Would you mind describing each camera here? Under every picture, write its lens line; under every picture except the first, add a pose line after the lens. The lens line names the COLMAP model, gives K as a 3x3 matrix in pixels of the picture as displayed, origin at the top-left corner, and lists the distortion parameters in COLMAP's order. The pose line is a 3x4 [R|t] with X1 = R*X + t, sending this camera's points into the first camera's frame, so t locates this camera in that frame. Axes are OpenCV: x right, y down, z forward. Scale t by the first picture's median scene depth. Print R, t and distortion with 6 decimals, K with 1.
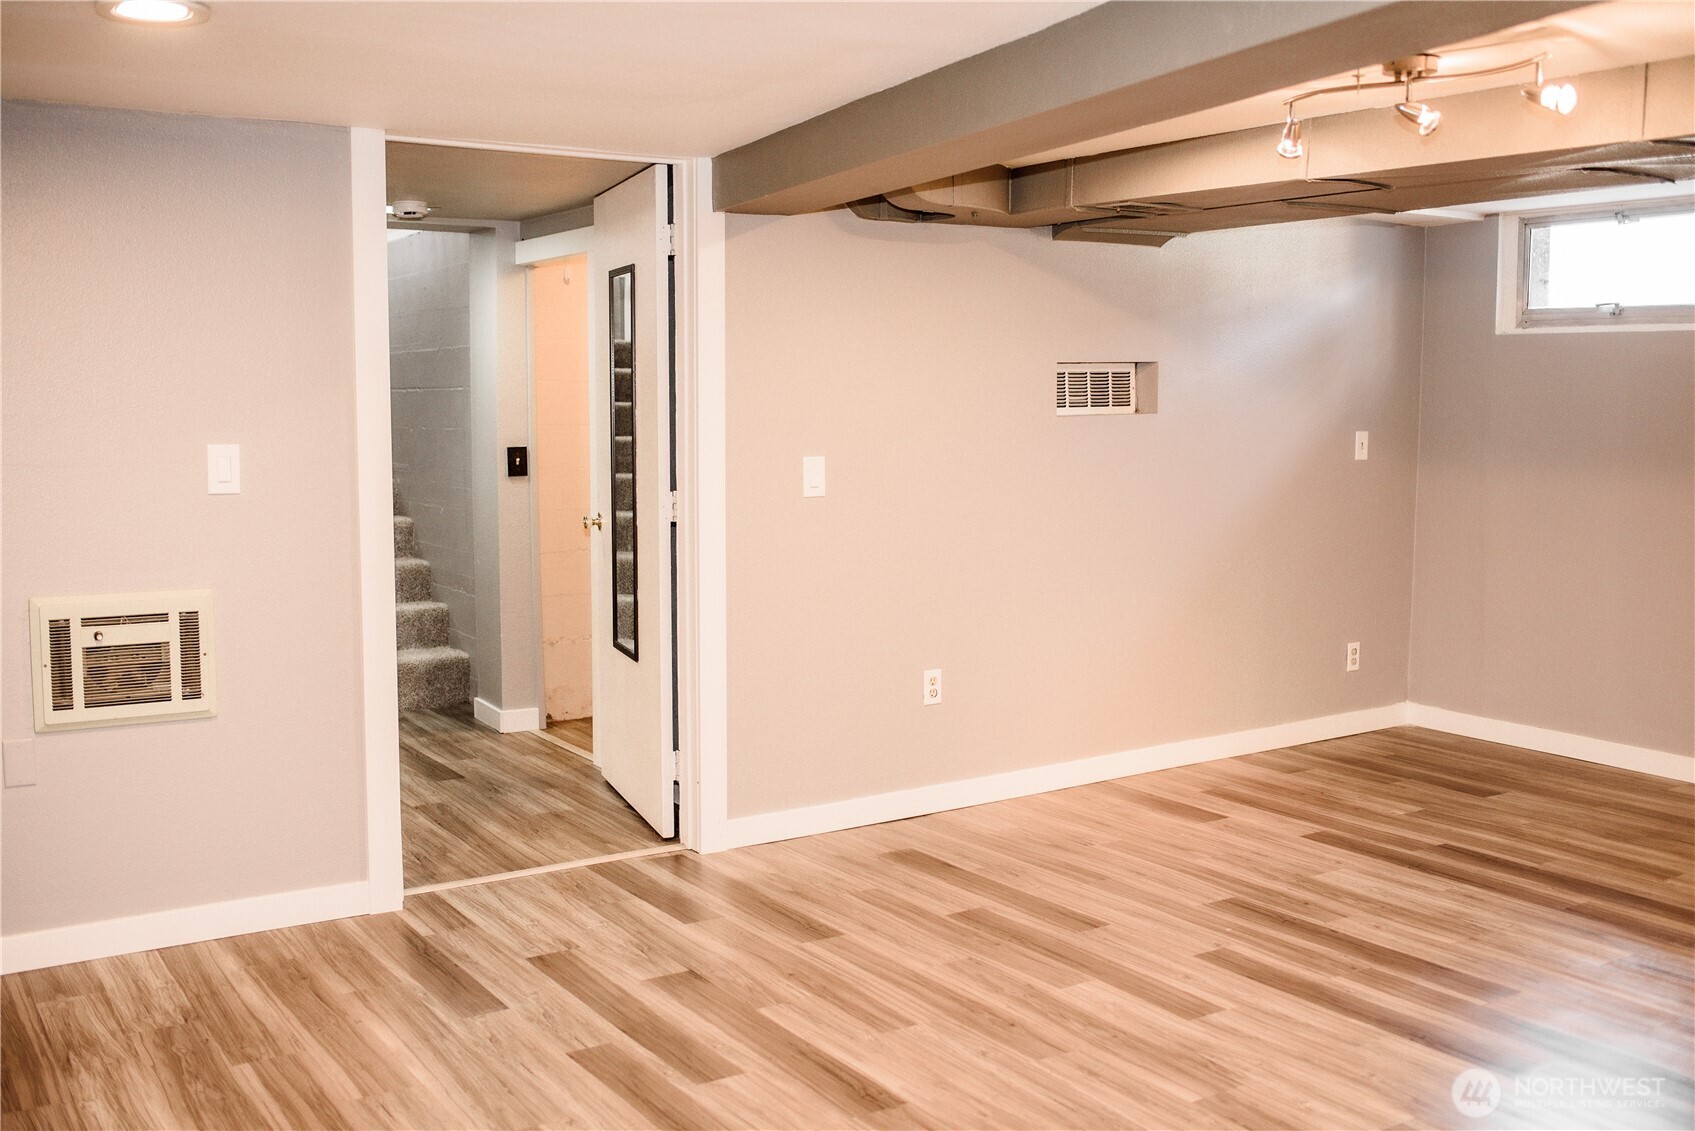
lens RADIAL K [[1718.8, 0, 847.5], [0, 1718.8, 565.5], [0, 0, 1]] dist [-0.100341, 0.016546]
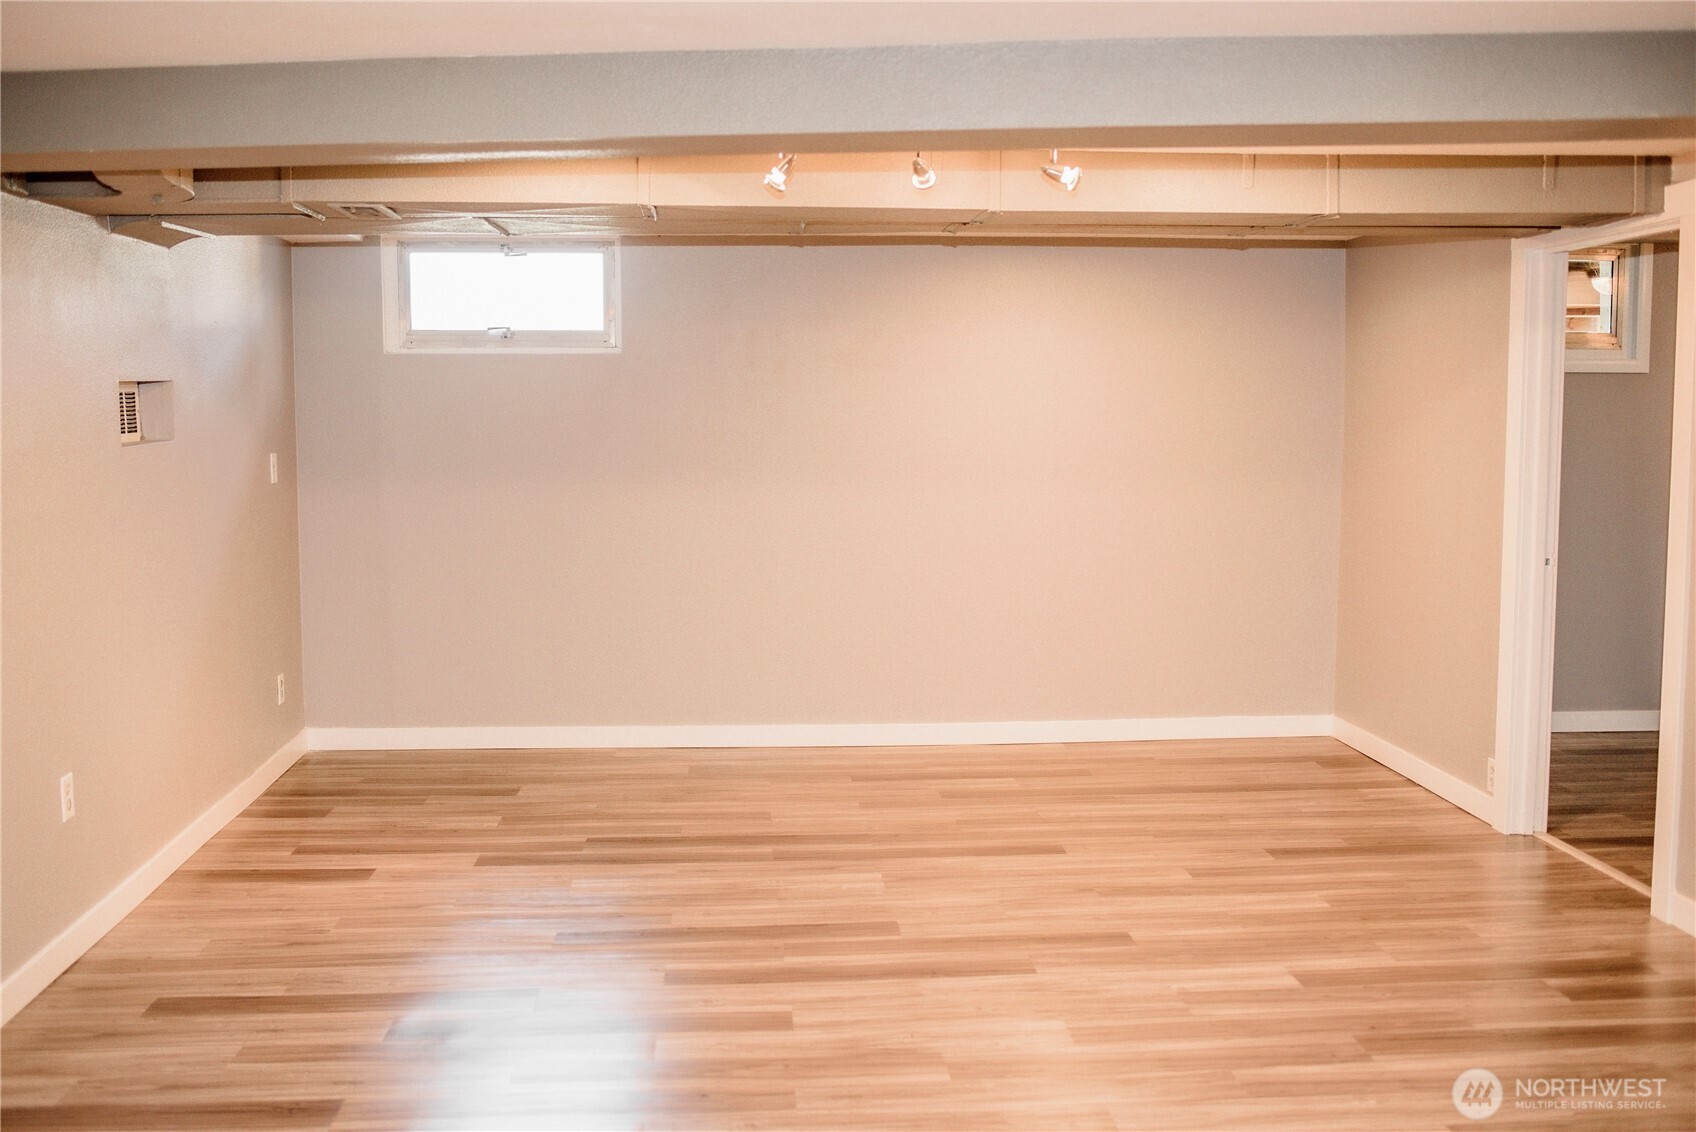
lens RADIAL K [[1638.6, 0, 908.2], [0, 1638.6, 563.7], [0, 0, 1]] dist [-0.075545, 0.012769]
pose [[0.460383, -0.087166, 0.883431, -0.466396], [0.093255, 0.994410, 0.049518, -0.039802], [-0.882809, 0.059587, 0.465938, 0.363078]]
